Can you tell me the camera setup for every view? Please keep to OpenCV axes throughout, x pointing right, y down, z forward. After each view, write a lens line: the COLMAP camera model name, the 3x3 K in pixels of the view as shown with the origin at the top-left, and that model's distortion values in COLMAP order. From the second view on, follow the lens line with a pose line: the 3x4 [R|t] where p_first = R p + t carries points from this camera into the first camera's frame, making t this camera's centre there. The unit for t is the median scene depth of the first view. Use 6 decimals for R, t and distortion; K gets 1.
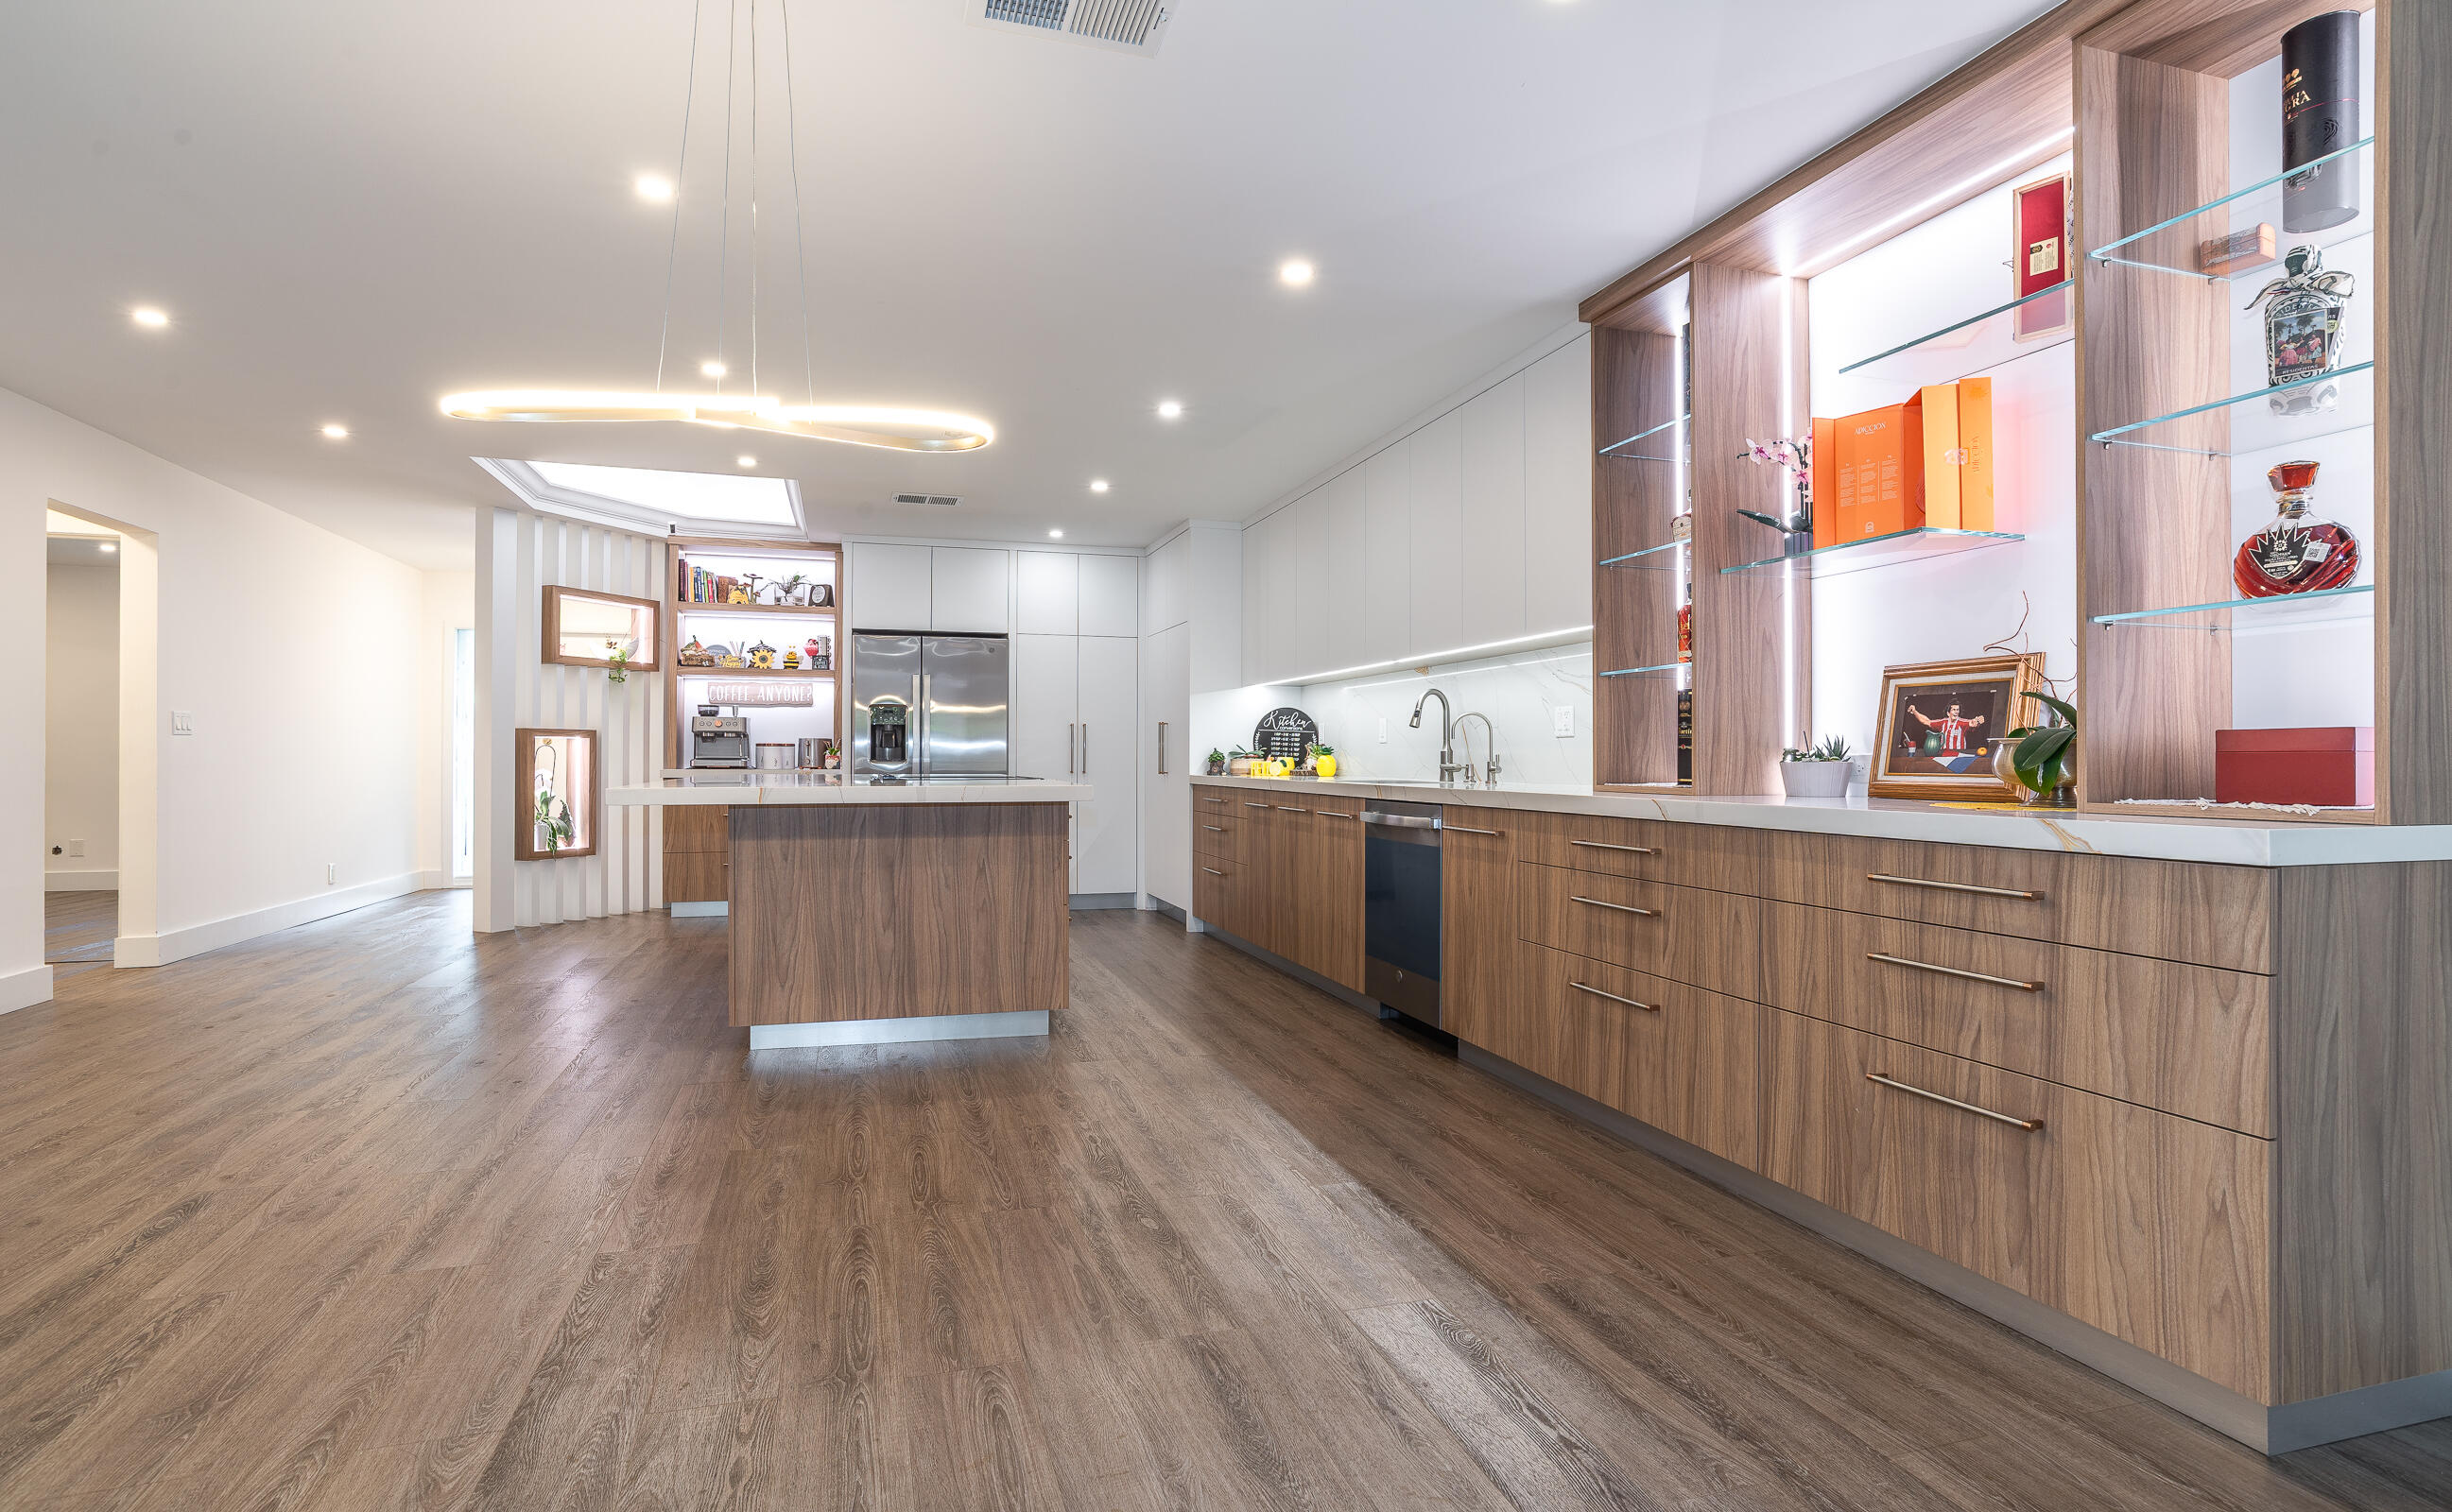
lens RADIAL K [[1205.4, 0, 1220.7], [0, 1205.4, 767.7], [0, 0, 1]] dist [-0.032414, 0.013826]
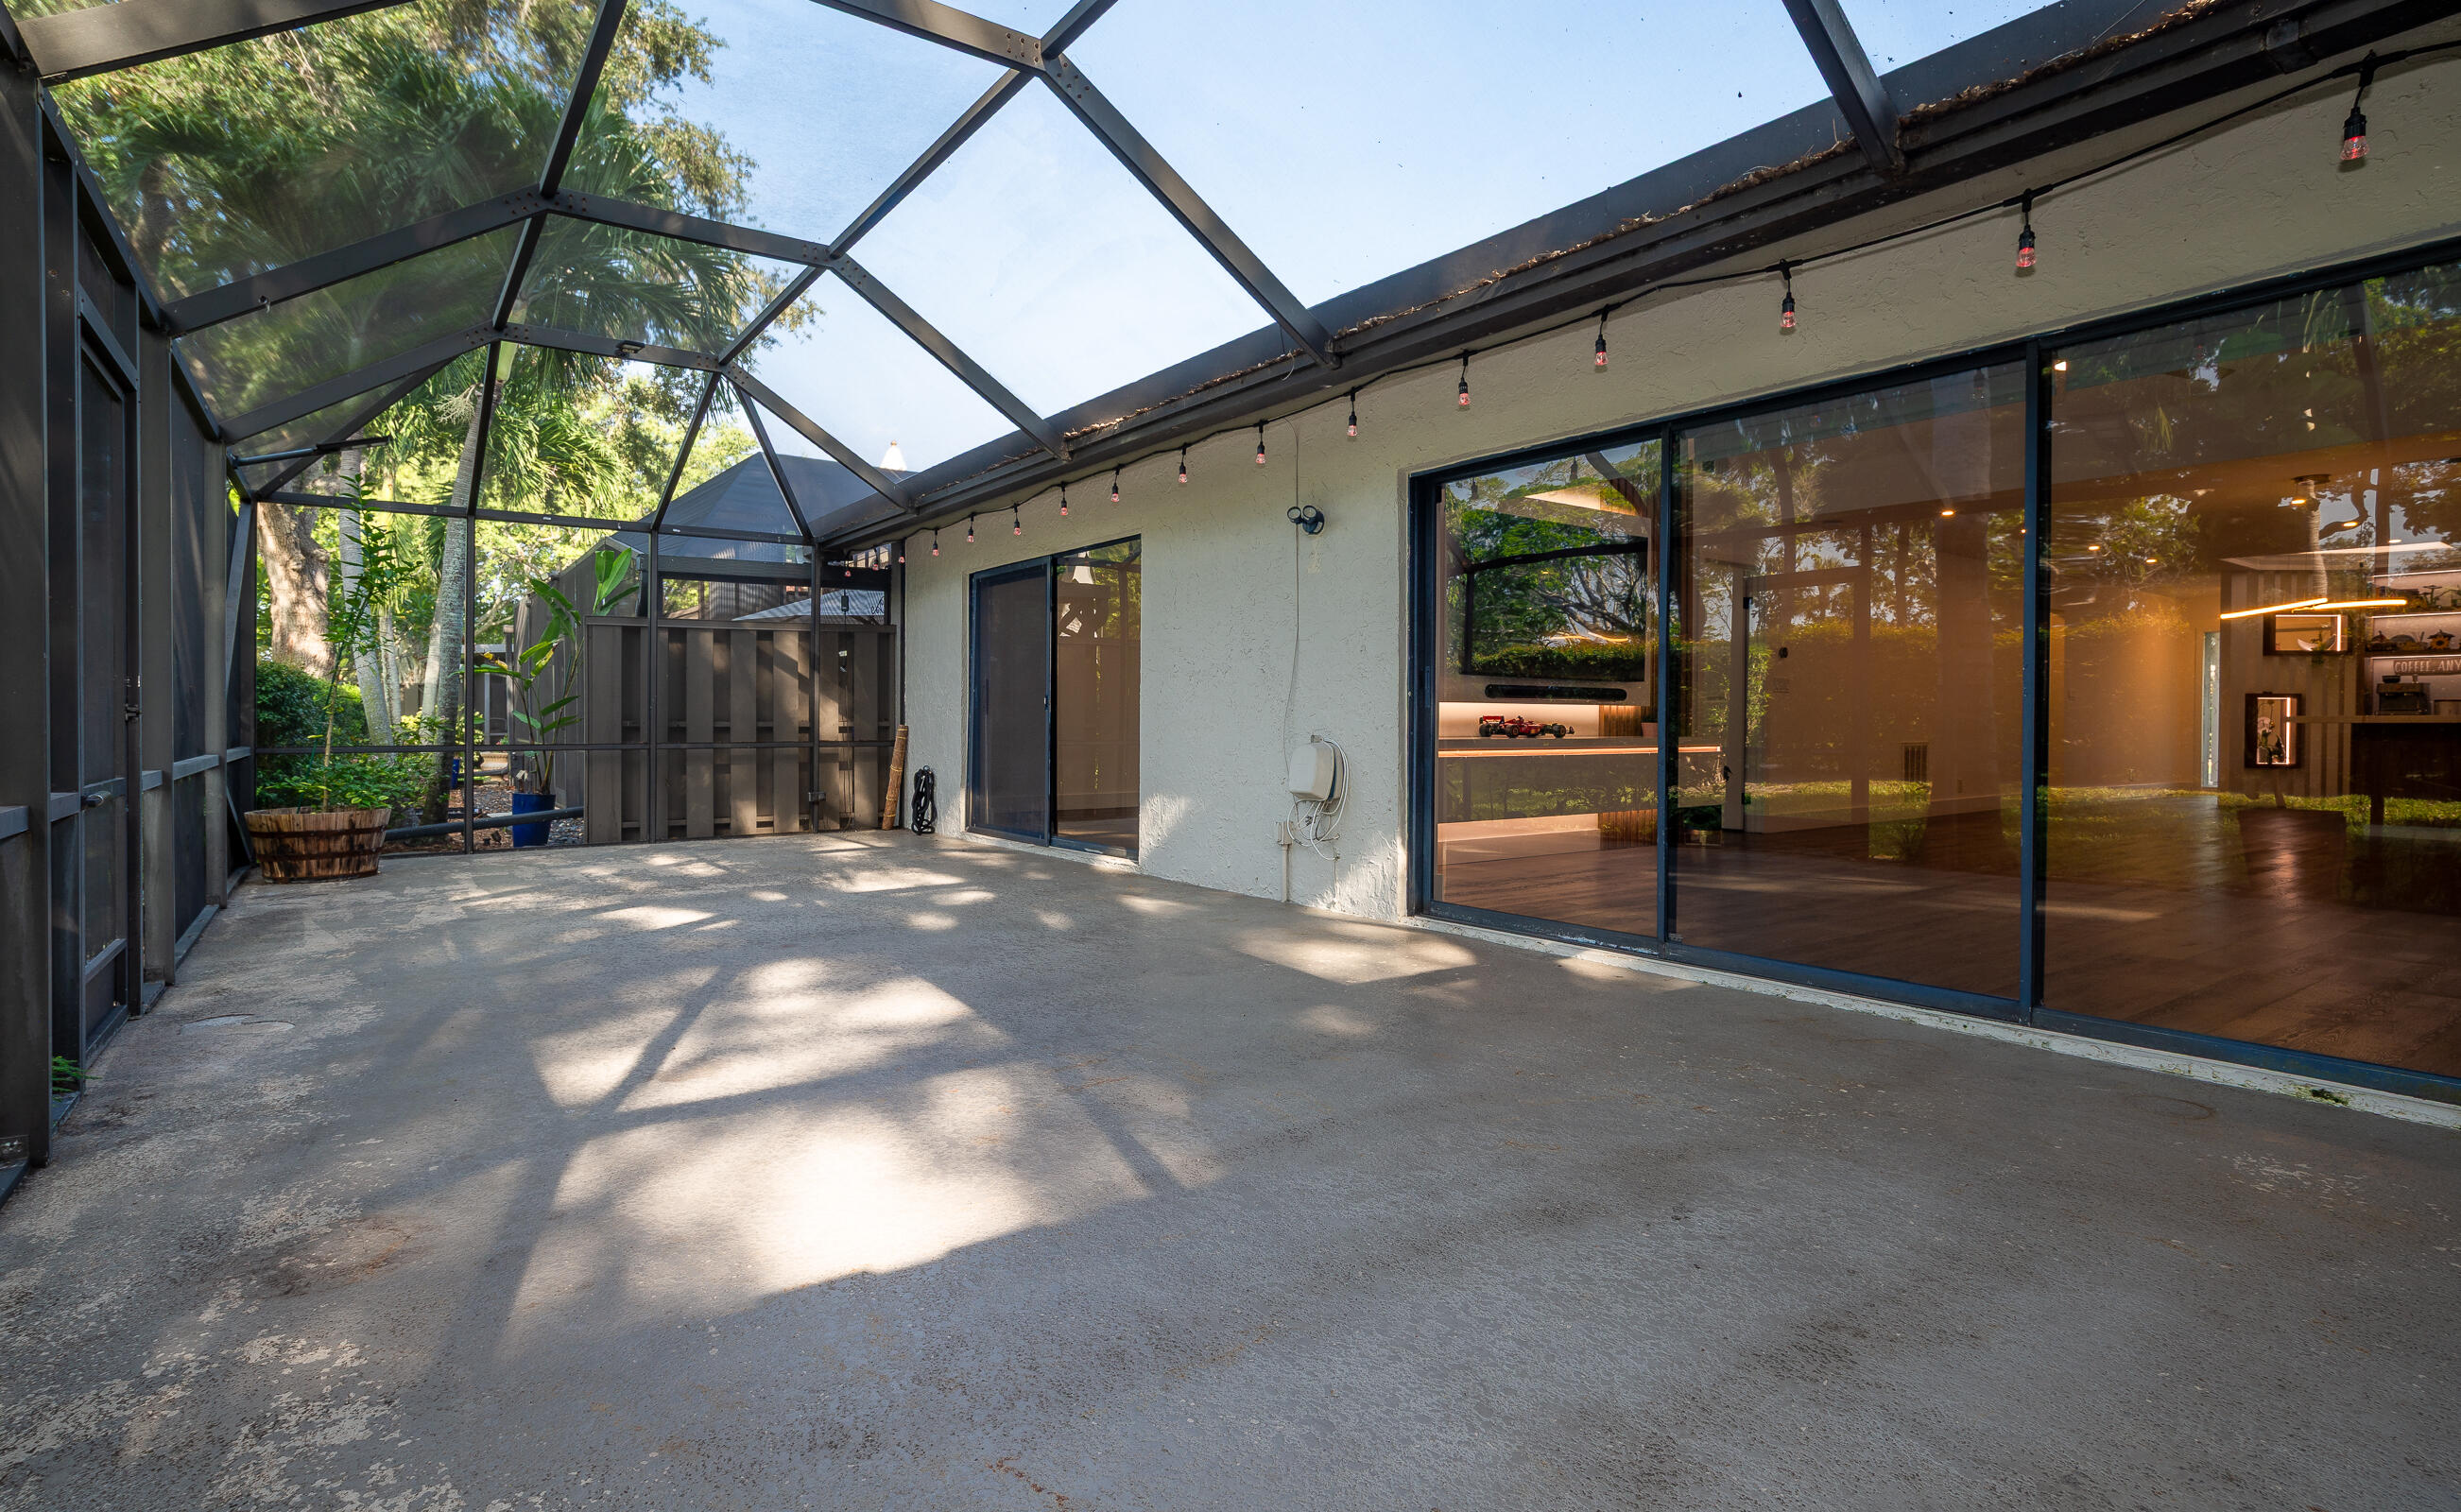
lens RADIAL K [[1220.6, 0, 1218.9], [0, 1220.6, 748.6], [0, 0, 1]] dist [-0.036218, 0.018687]
pose [[0.317913, 0.014339, -0.948011, 0.940540], [-0.009980, 0.999881, 0.011777, 0.064853], [0.948067, 0.005717, 0.318018, -1.548723]]
